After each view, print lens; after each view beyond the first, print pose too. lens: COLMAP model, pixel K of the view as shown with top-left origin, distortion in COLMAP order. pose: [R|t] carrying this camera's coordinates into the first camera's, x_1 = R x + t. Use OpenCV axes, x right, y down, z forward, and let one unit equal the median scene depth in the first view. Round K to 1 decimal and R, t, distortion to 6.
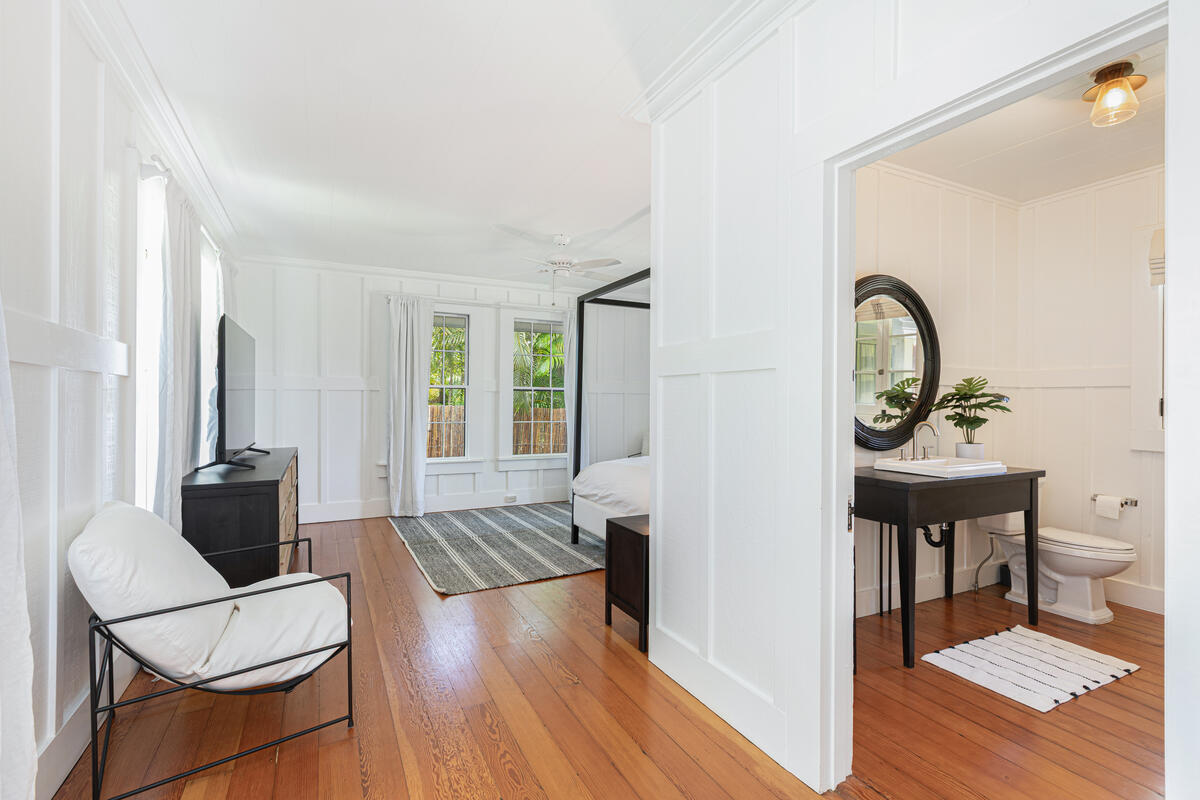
lens RADIAL K [[540.1, 0, 600.0], [0, 540.1, 400.0], [0, 0, 1]] dist [0.001696, 0.000054]
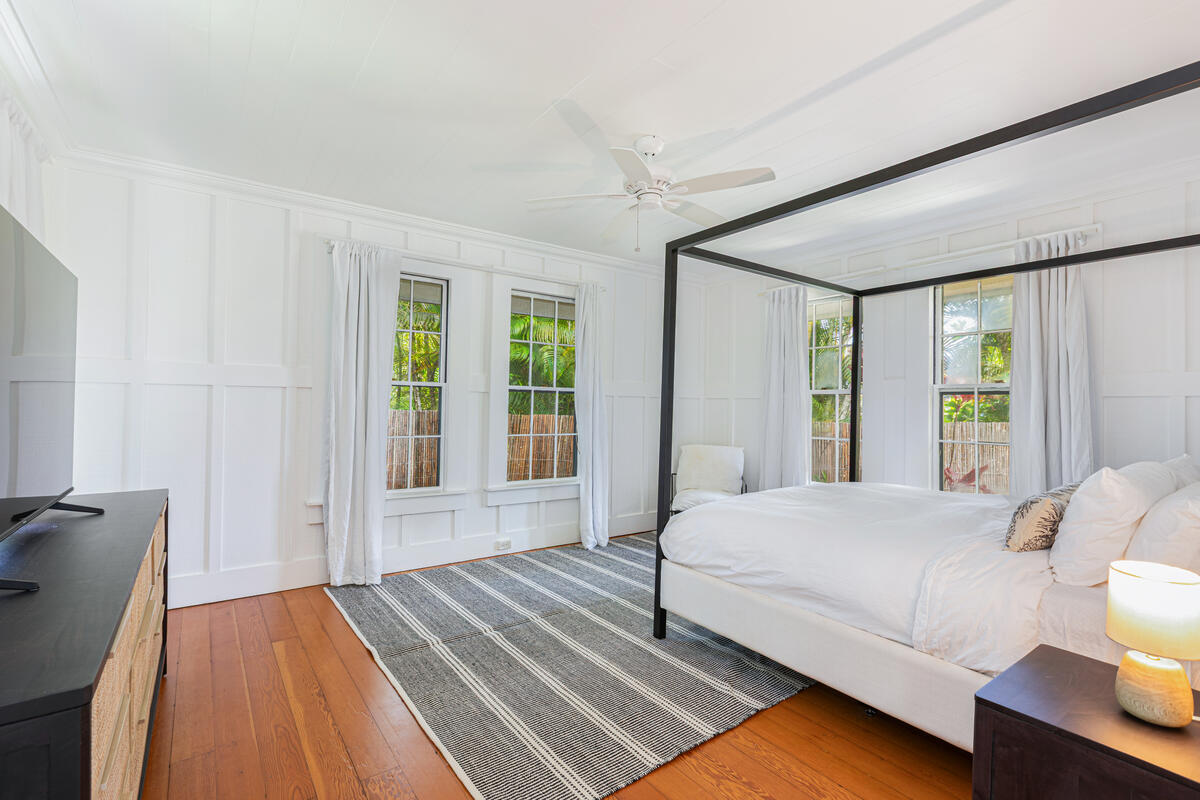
lens RADIAL K [[541.3, 0, 594.3], [0, 541.3, 397.3], [0, 0, 1]] dist [-0.000061, -0.000028]
pose [[0.988205, 0.012069, 0.152659, -0.182558], [-0.010324, 0.999872, -0.012217, -0.001891], [-0.152787, 0.010497, 0.988203, 0.327804]]
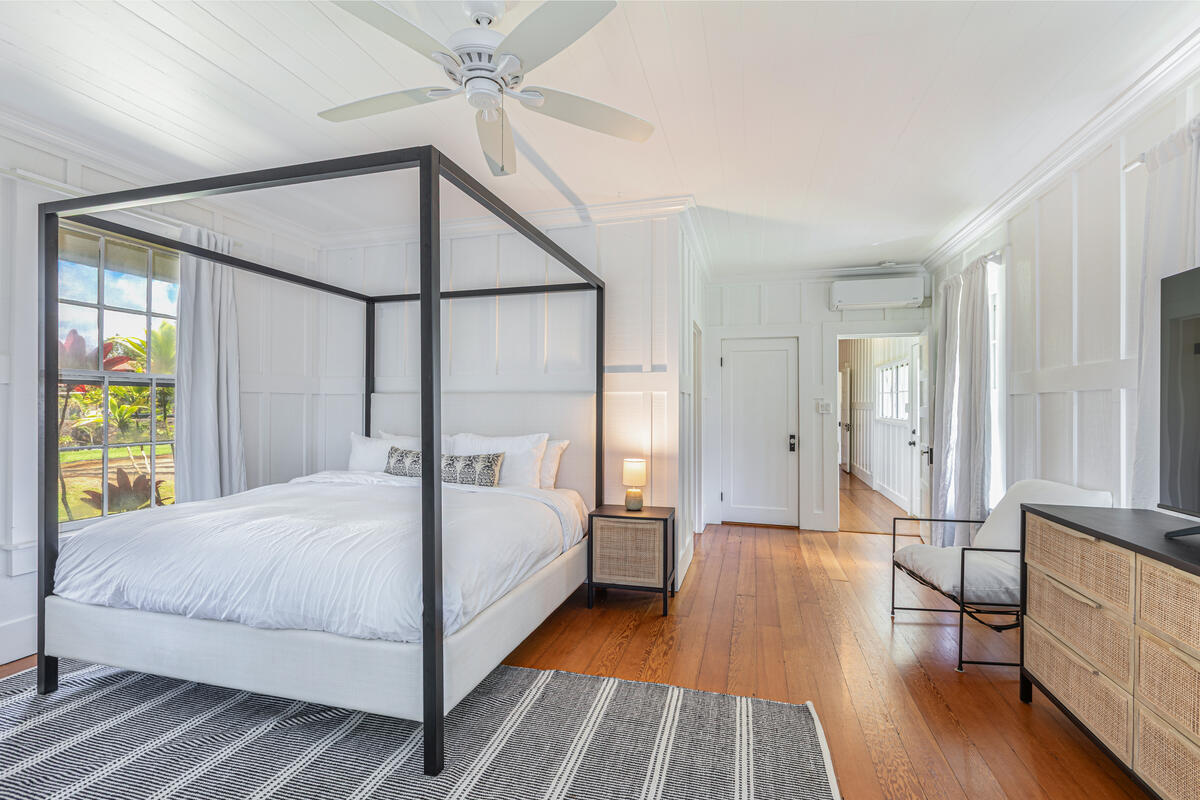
lens RADIAL K [[540.1, 0, 600.0], [0, 540.1, 400.0], [0, 0, 1]] dist [0.001696, 0.000054]
pose [[-0.728285, 0.001162, 0.685273, -0.336221], [-0.004489, 0.999969, -0.006466, -0.002846], [-0.685260, -0.007786, -0.728257, 1.003622]]
